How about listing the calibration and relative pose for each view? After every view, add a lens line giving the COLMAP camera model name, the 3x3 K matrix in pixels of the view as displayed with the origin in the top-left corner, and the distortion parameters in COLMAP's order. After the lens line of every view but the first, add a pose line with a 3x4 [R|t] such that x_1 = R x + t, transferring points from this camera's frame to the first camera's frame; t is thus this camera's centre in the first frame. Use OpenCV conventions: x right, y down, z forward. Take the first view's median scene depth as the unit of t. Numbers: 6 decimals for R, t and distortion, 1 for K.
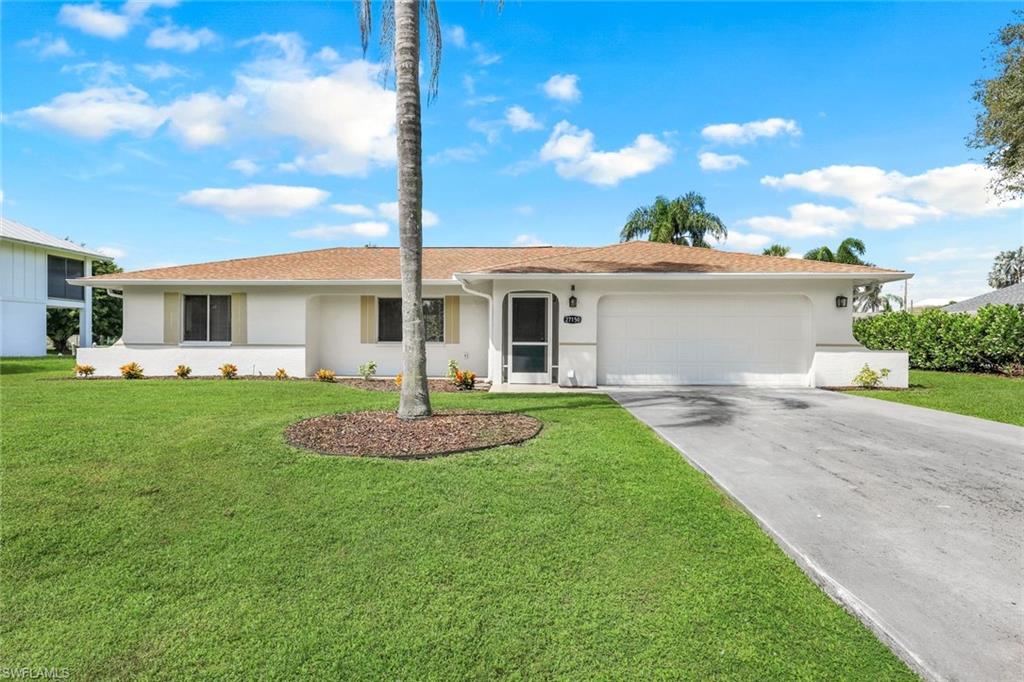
lens RADIAL K [[416.8, 0, 510.4], [0, 416.8, 339.8], [0, 0, 1]] dist [-0.000032, -0.000415]
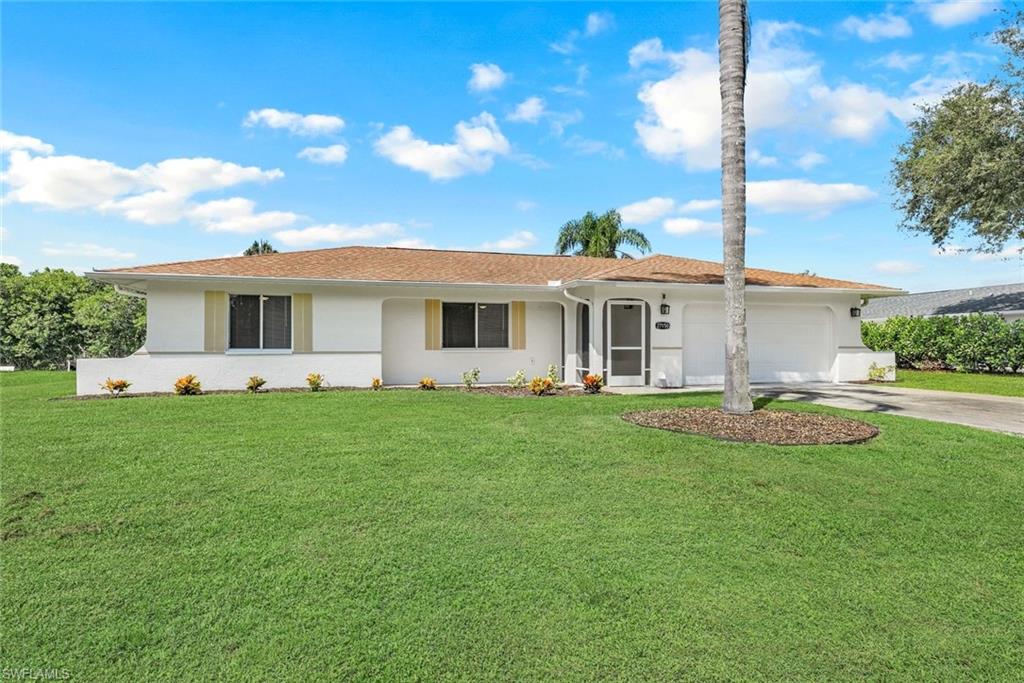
lens RADIAL K [[421.0, 0, 507.0], [0, 421.0, 339.9], [0, 0, 1]] dist [-0.001048, -0.000181]
pose [[0.970628, -0.003116, 0.240563, -0.502203], [0.007209, 0.999844, -0.016136, 0.003204], [-0.240476, 0.017396, 0.970499, 0.036995]]
